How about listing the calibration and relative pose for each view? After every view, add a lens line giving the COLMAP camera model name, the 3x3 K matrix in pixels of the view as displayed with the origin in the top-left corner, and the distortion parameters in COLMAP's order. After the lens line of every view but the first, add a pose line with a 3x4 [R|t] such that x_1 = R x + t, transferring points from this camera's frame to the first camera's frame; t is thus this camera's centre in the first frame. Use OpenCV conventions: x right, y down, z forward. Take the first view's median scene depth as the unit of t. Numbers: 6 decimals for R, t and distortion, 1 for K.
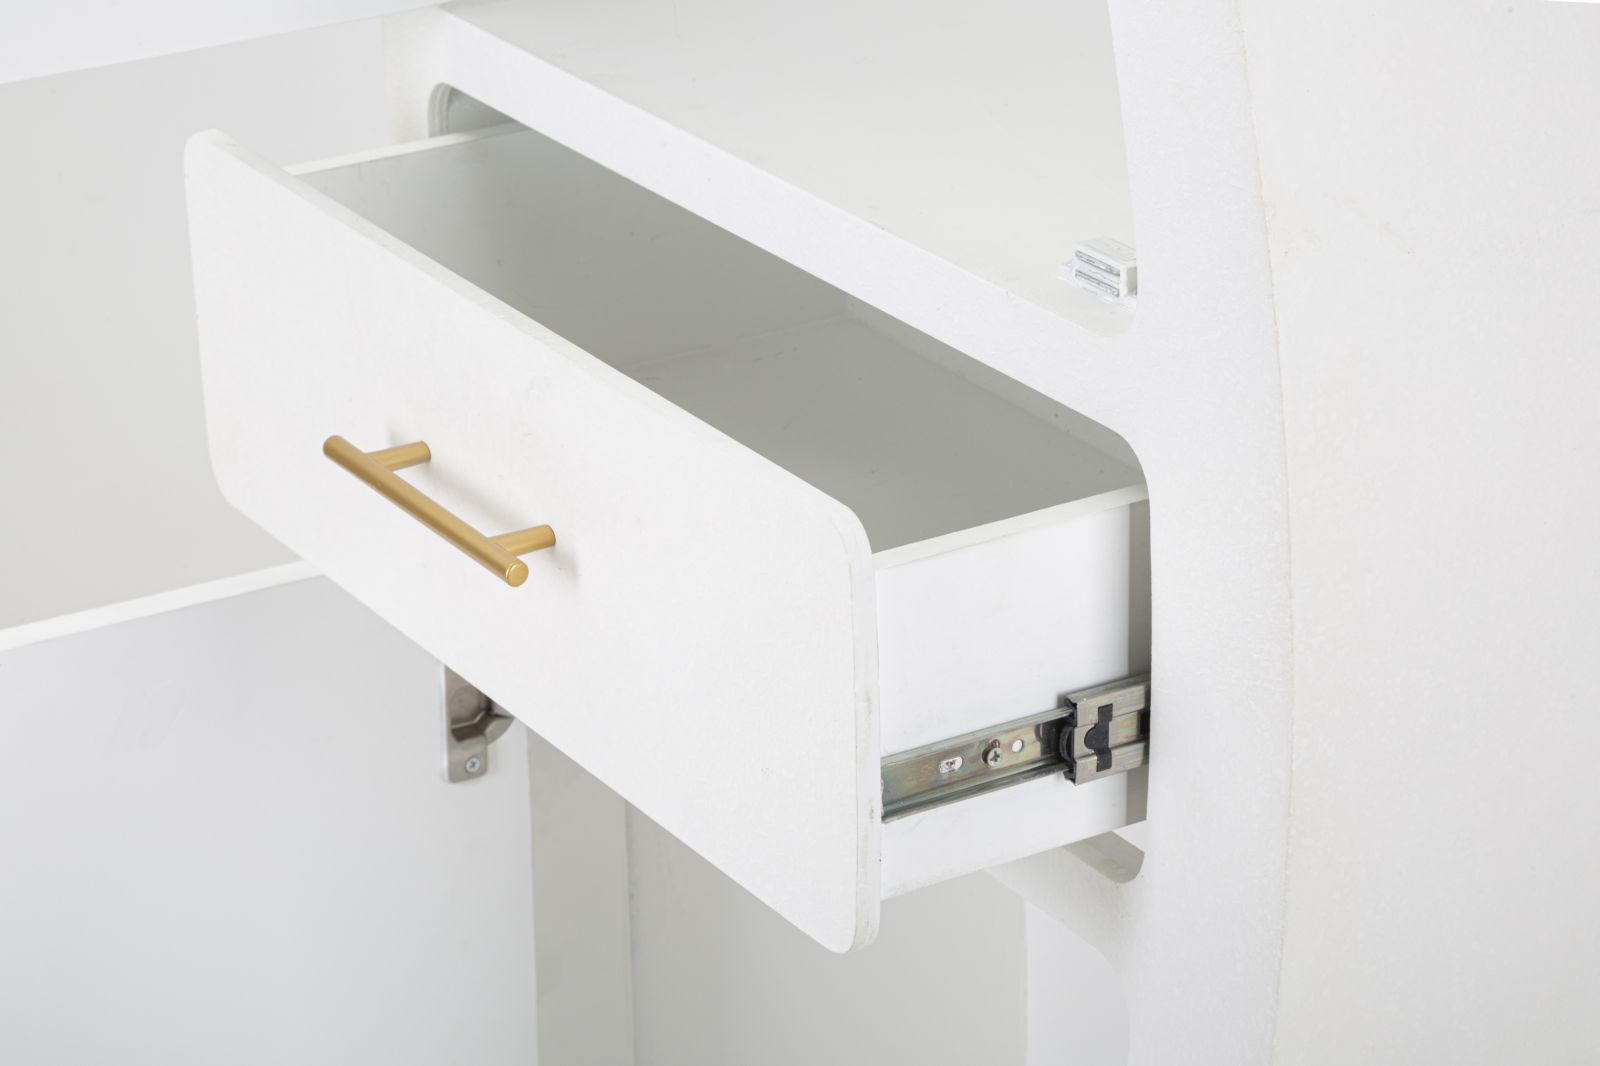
lens RADIAL K [[4833.9, 0, 799.6], [0, 4833.9, 532.2], [0, 0, 1]] dist [0.140806, 0.000000]
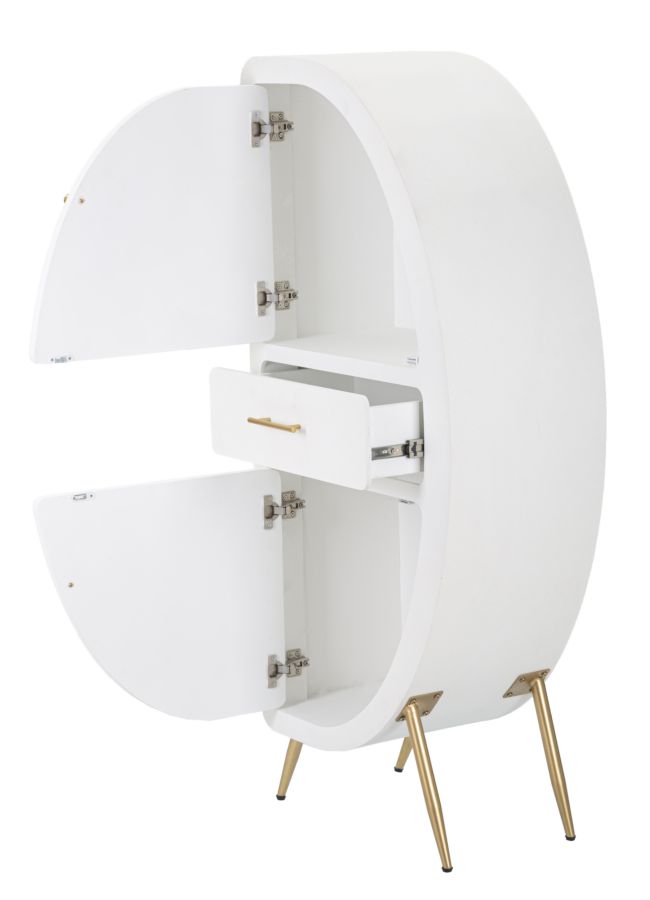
lens RADIAL K [[2409.1, 0, 325.2], [0, 2409.1, 450.2], [0, 0, 1]] dist [-0.028459, 0.000000]
pose [[0.999575, -0.011796, 0.026666, -0.096608], [0.017451, 0.974662, -0.223002, 0.597986], [-0.023360, 0.223373, 0.974453, -1.426928]]
